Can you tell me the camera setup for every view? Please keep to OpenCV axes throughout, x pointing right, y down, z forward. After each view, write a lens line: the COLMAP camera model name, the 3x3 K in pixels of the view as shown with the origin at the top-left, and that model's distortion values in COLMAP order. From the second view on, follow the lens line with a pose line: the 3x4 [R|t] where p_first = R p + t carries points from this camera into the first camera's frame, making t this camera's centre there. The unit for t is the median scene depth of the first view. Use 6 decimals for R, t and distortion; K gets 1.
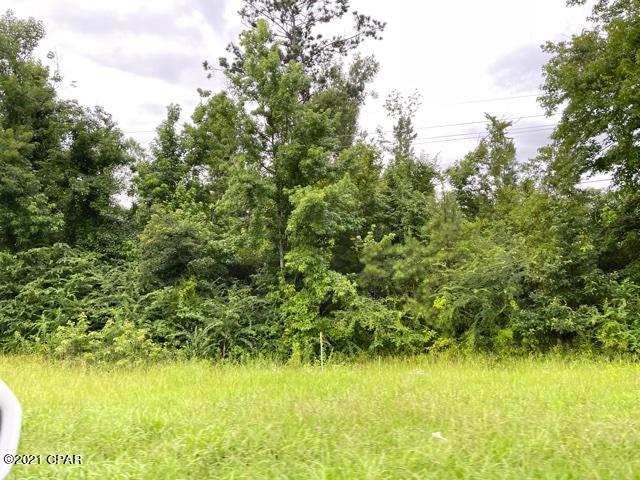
lens RADIAL K [[494.3, 0, 292.3], [0, 494.3, 243.7], [0, 0, 1]] dist [0.005753, 0.000604]
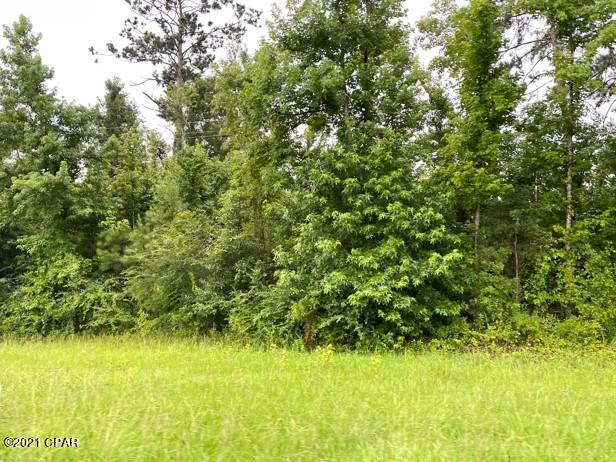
lens RADIAL K [[513.6, 0, 307.3], [0, 513.6, 222.9], [0, 0, 1]] dist [0.005160, 0.000258]
pose [[0.999132, 0.023973, -0.034072, 0.320244], [-0.024308, 0.999660, -0.009433, -0.006629], [0.033834, 0.010253, 0.999375, -0.040917]]
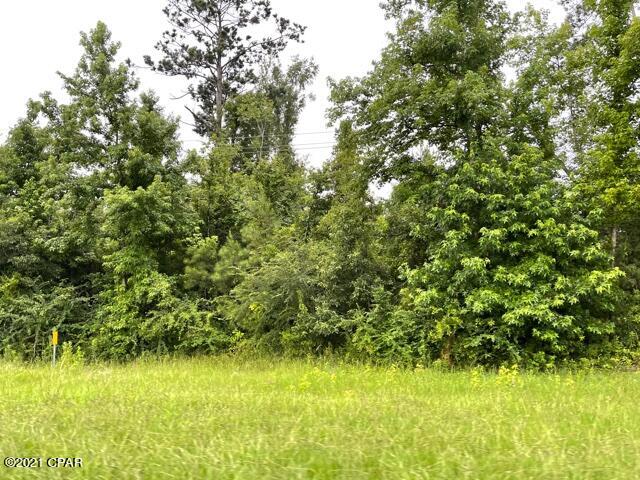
lens RADIAL K [[506.8, 0, 320.0], [0, 506.8, 240.0], [0, 0, 1]] dist [0.007442, 0.002707]
pose [[0.999512, 0.025387, 0.018221, 0.204700], [-0.025211, 0.999634, -0.009776, -0.004033], [-0.018463, 0.009312, 0.999786, -0.024794]]
